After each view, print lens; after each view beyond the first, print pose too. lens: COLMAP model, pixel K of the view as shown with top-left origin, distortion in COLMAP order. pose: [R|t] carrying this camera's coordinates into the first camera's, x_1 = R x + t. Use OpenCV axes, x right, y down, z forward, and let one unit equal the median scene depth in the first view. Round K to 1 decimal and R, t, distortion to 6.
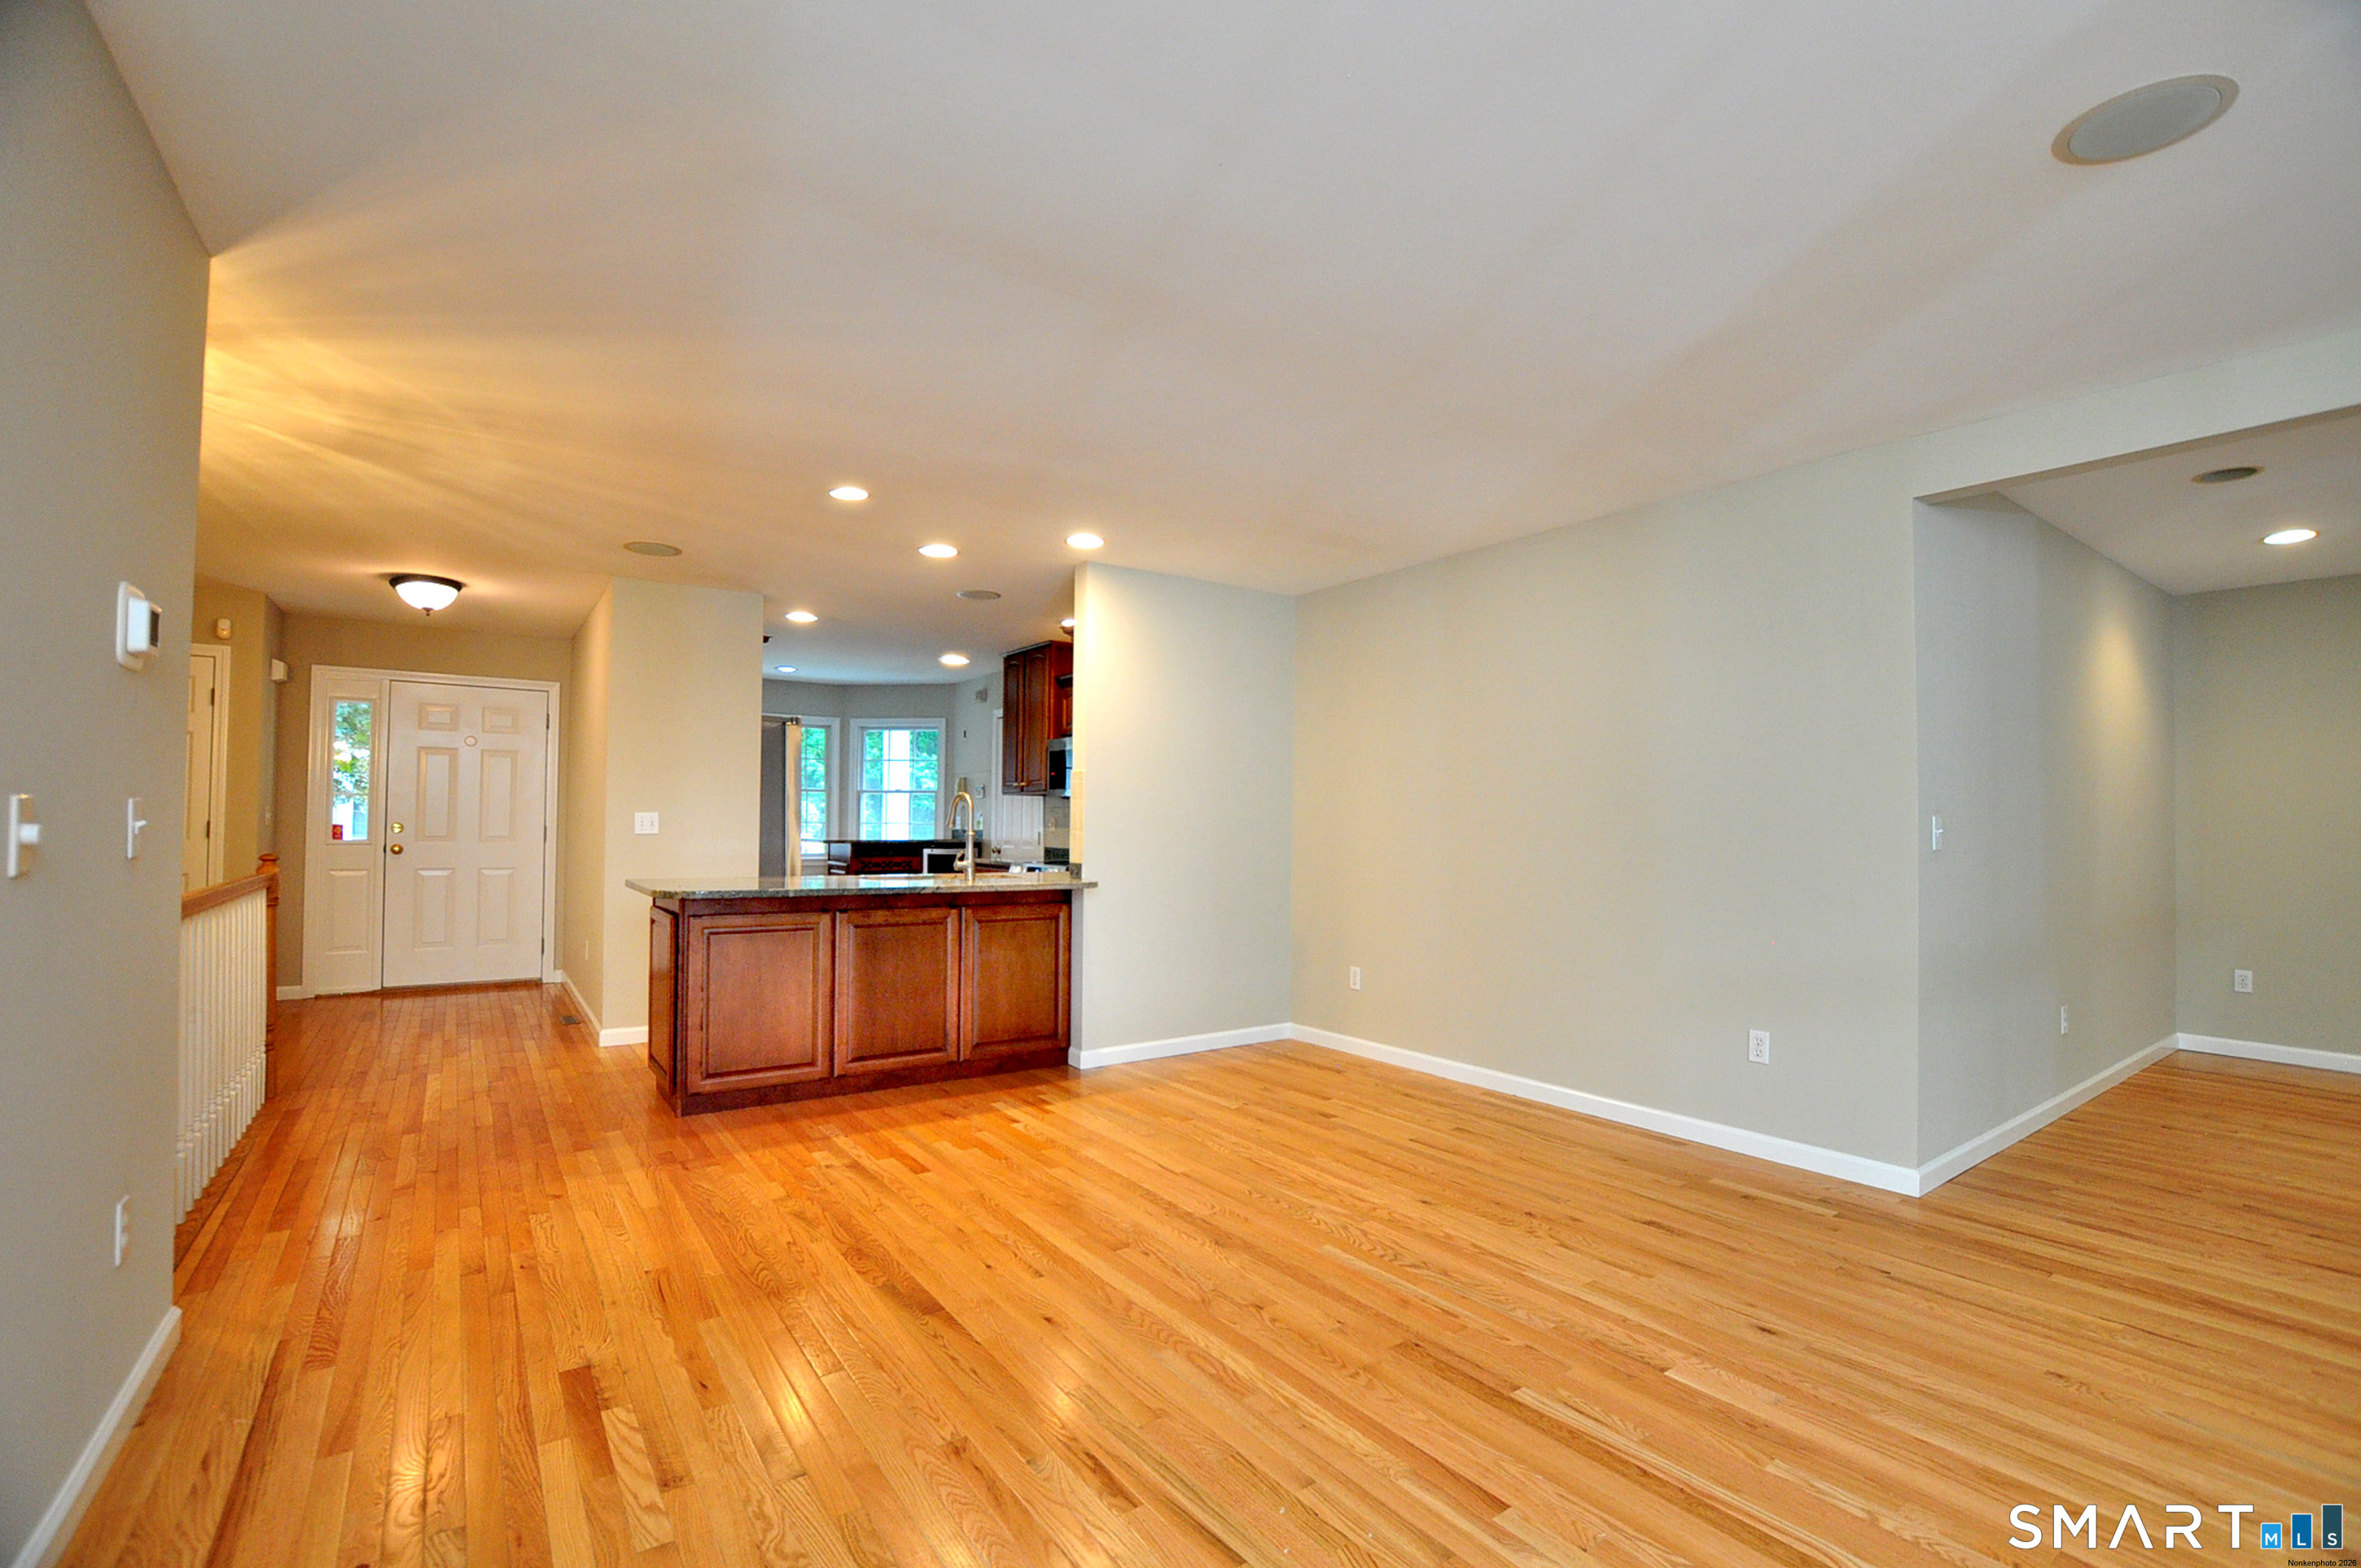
lens RADIAL K [[1046.5, 0, 1161.4], [0, 1046.5, 830.4], [0, 0, 1]] dist [-0.055347, 0.016817]
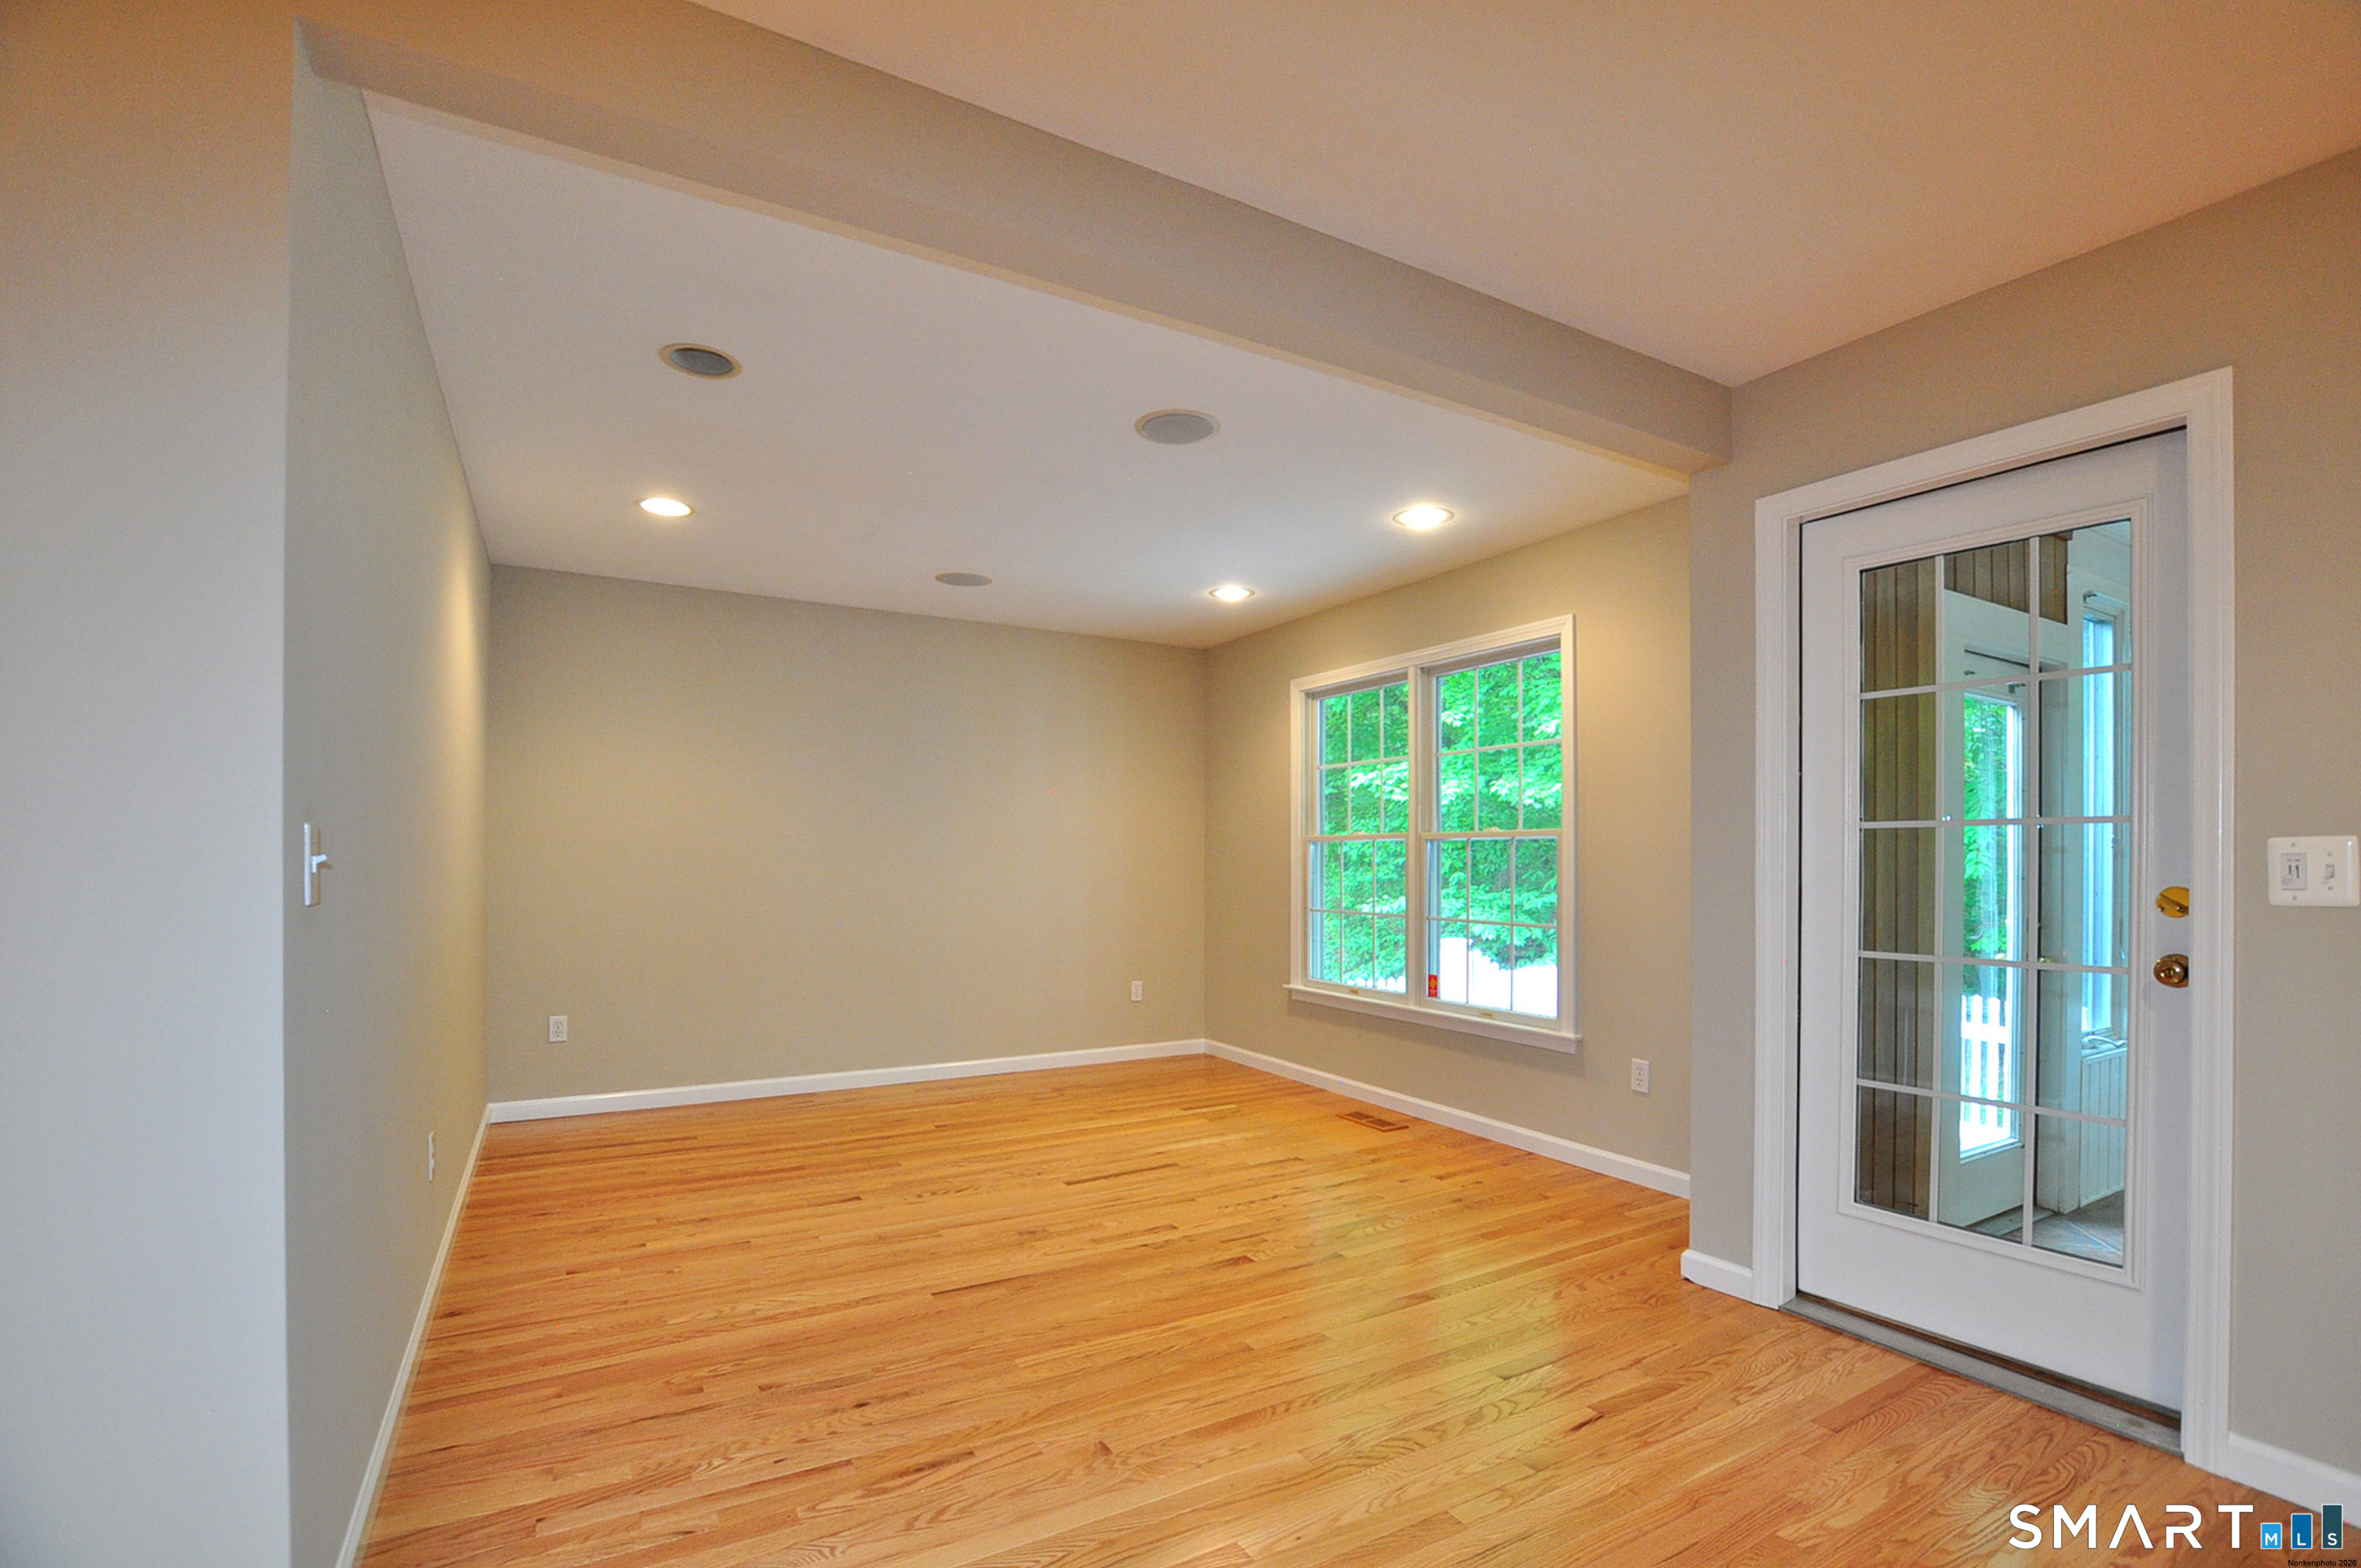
lens RADIAL K [[1026.0, 0, 1228.7], [0, 1026.0, 855.2], [0, 0, 1]] dist [-0.039256, 0.000063]
pose [[0.040681, -0.005067, 0.999159, 0.286216], [0.004790, 0.999977, 0.004876, 0.003883], [-0.999161, 0.004587, 0.040704, 0.450266]]
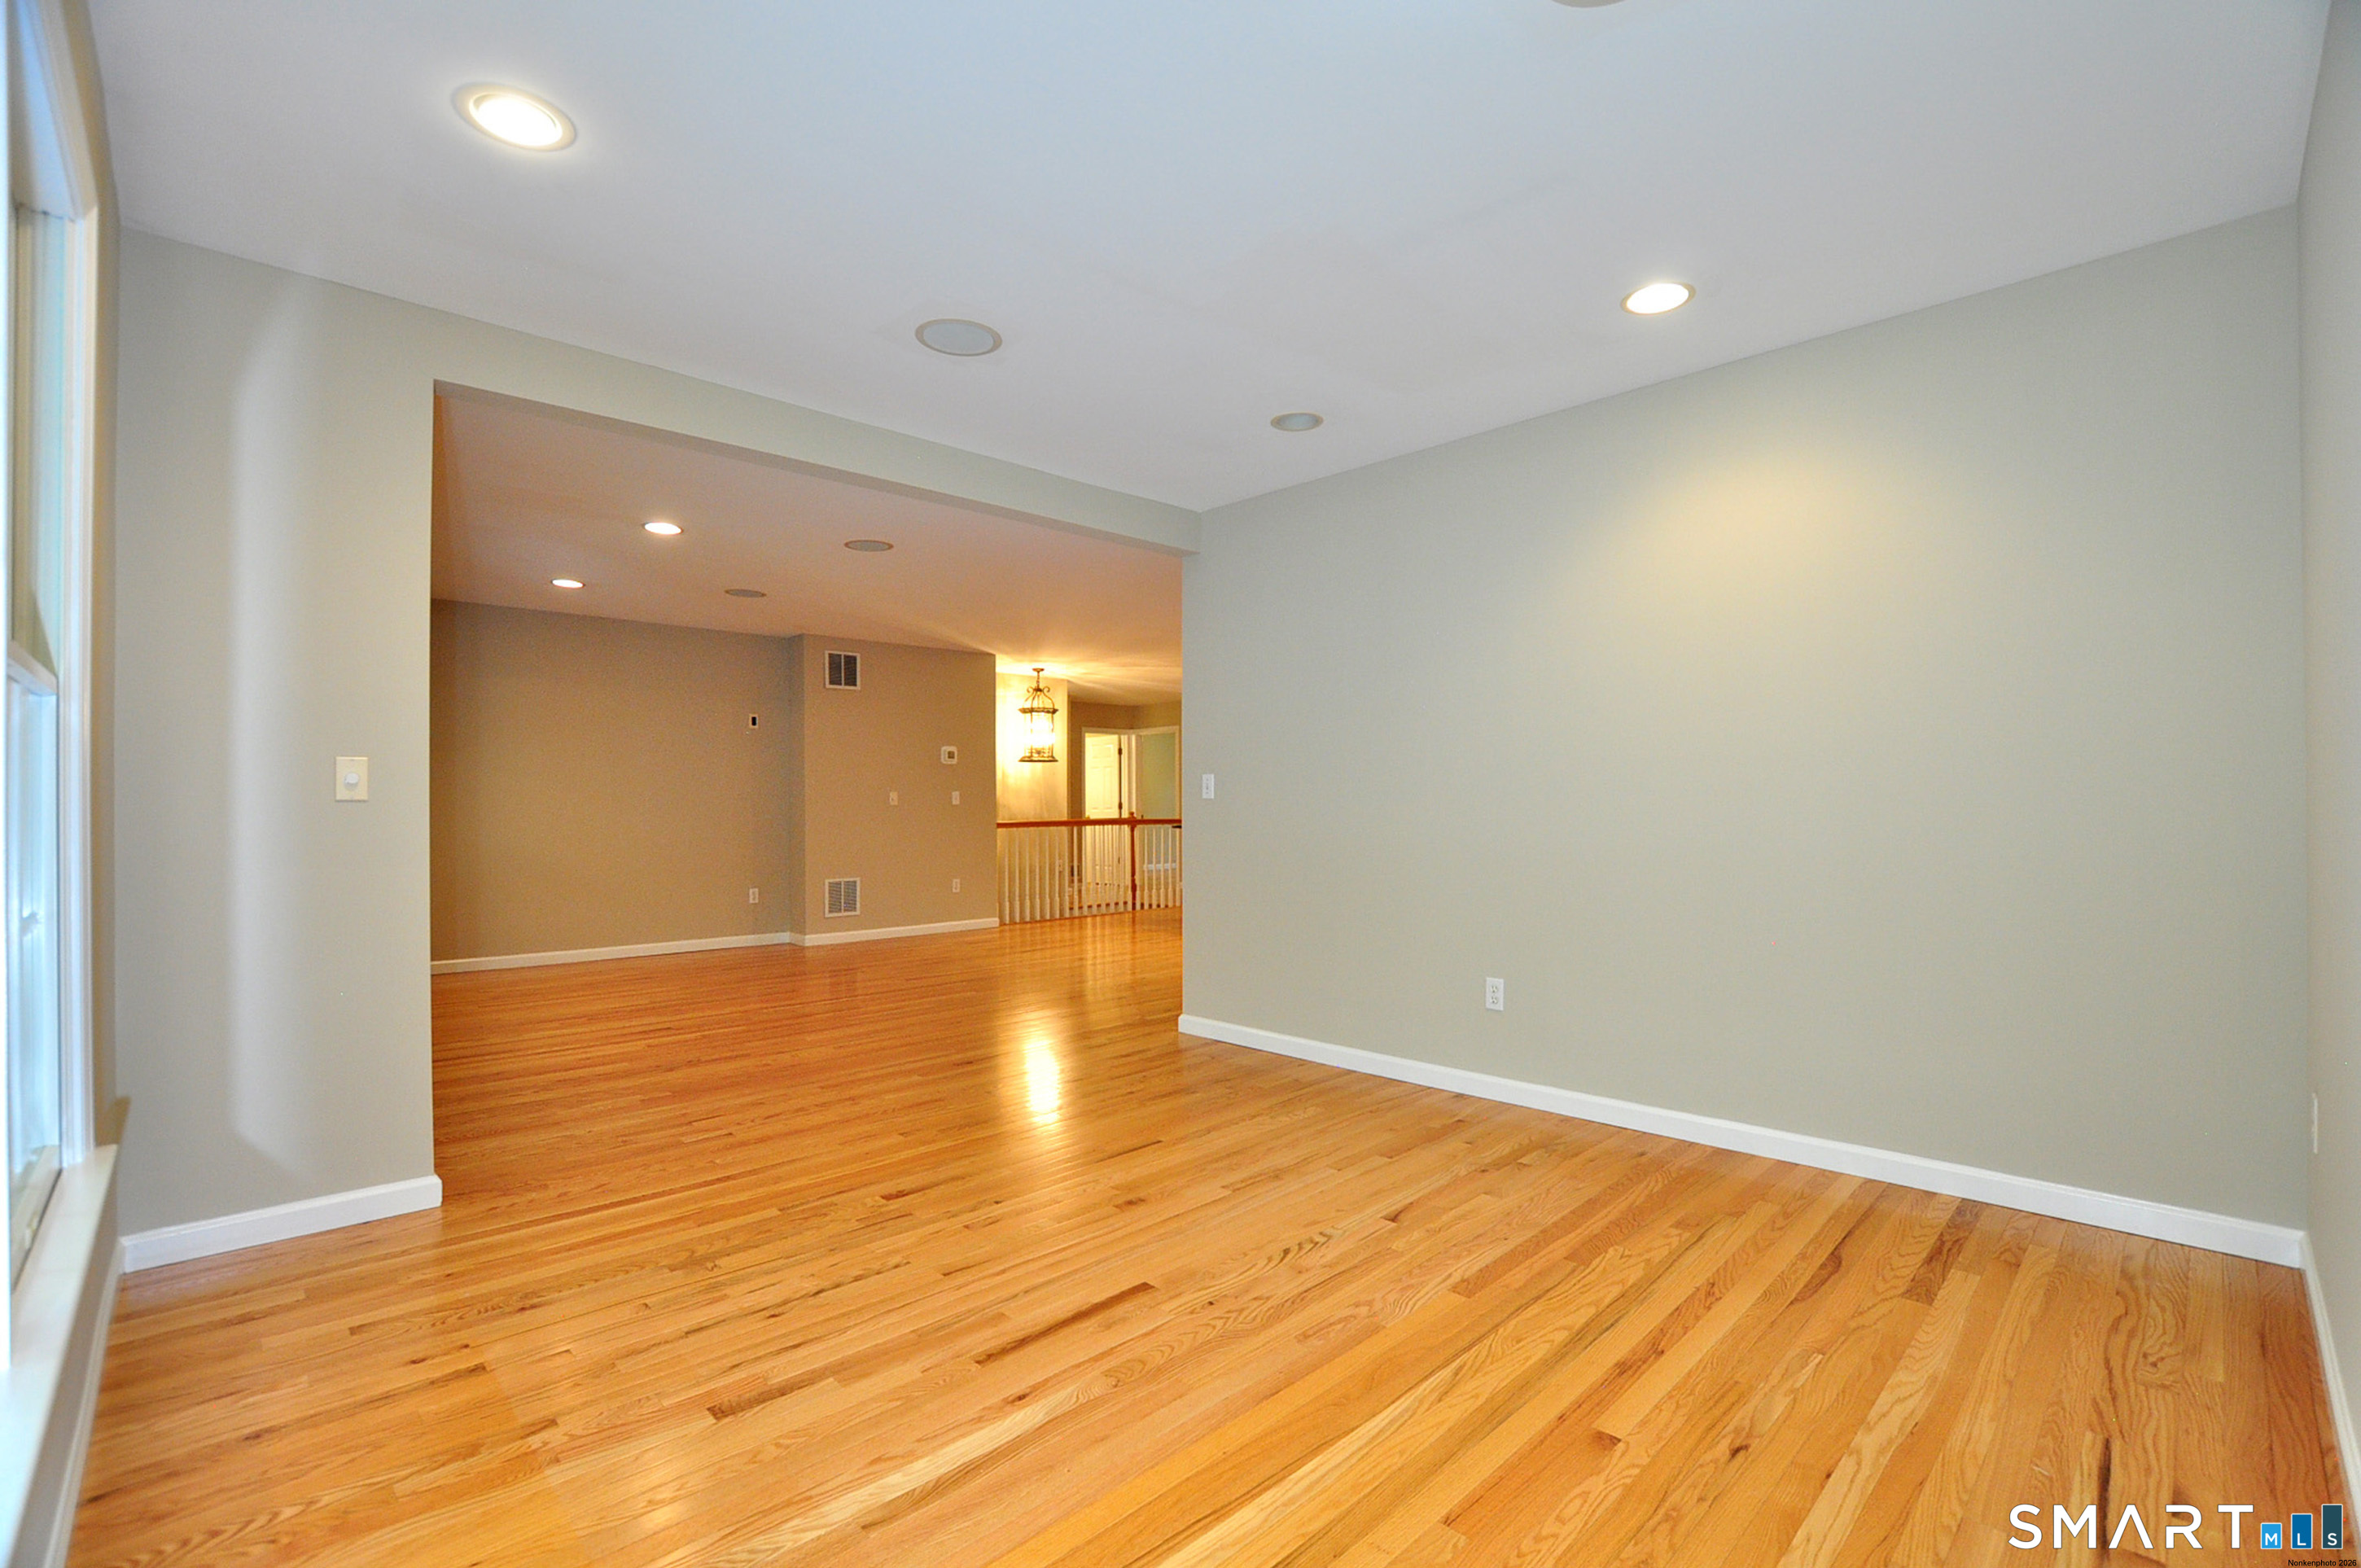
lens RADIAL K [[1034.9, 0, 1198.4], [0, 1034.9, 809.2], [0, 0, 1]] dist [-0.029558, 0.001111]
pose [[0.165100, -0.005437, -0.986262, 1.592423], [-0.004815, 0.999968, -0.006319, 0.030869], [0.986265, 0.005792, 0.165069, 0.549838]]
